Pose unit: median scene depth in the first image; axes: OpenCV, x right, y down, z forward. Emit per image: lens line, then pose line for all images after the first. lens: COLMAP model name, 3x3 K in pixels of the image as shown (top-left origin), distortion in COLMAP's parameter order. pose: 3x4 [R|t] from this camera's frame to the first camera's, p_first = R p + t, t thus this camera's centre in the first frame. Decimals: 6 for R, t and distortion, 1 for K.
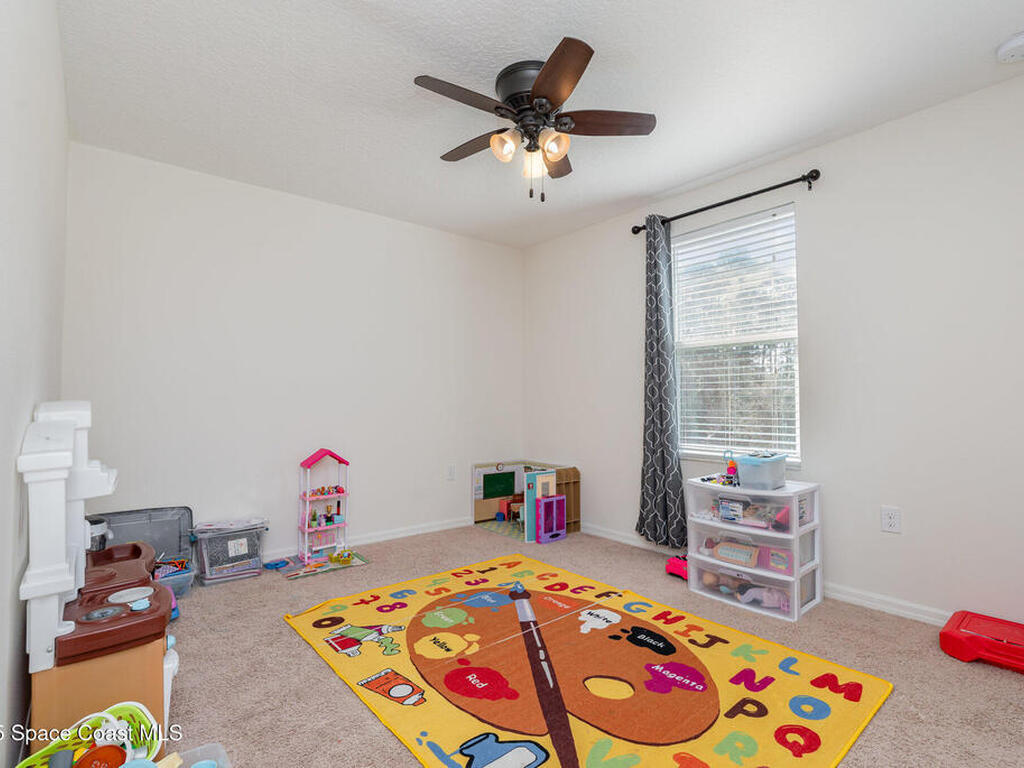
lens RADIAL K [[515.7, 0, 511.4], [0, 515.7, 389.8], [0, 0, 1]] dist [0.002060, 0.001792]
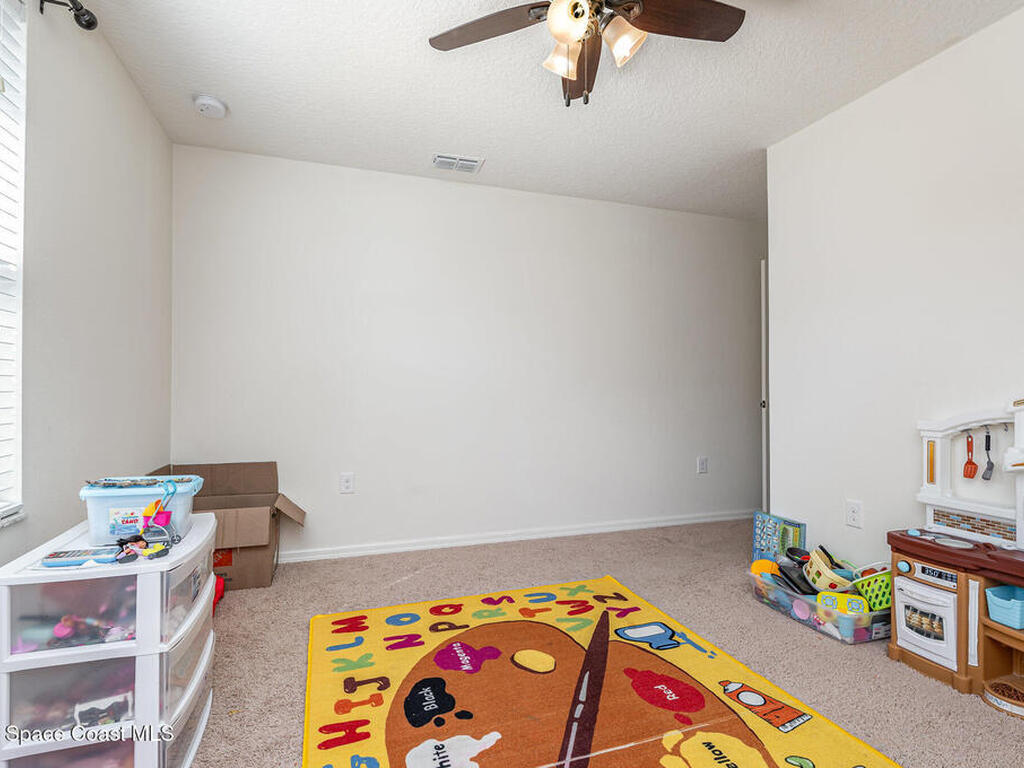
lens RADIAL K [[515.7, 0, 511.5], [0, 515.7, 387.1], [0, 0, 1]] dist [0.002060, 0.001792]
pose [[-0.934741, -0.000074, 0.355329, -0.132285], [-0.010890, 0.999536, -0.028440, 0.051619], [-0.355162, -0.030454, -0.934309, 1.919353]]
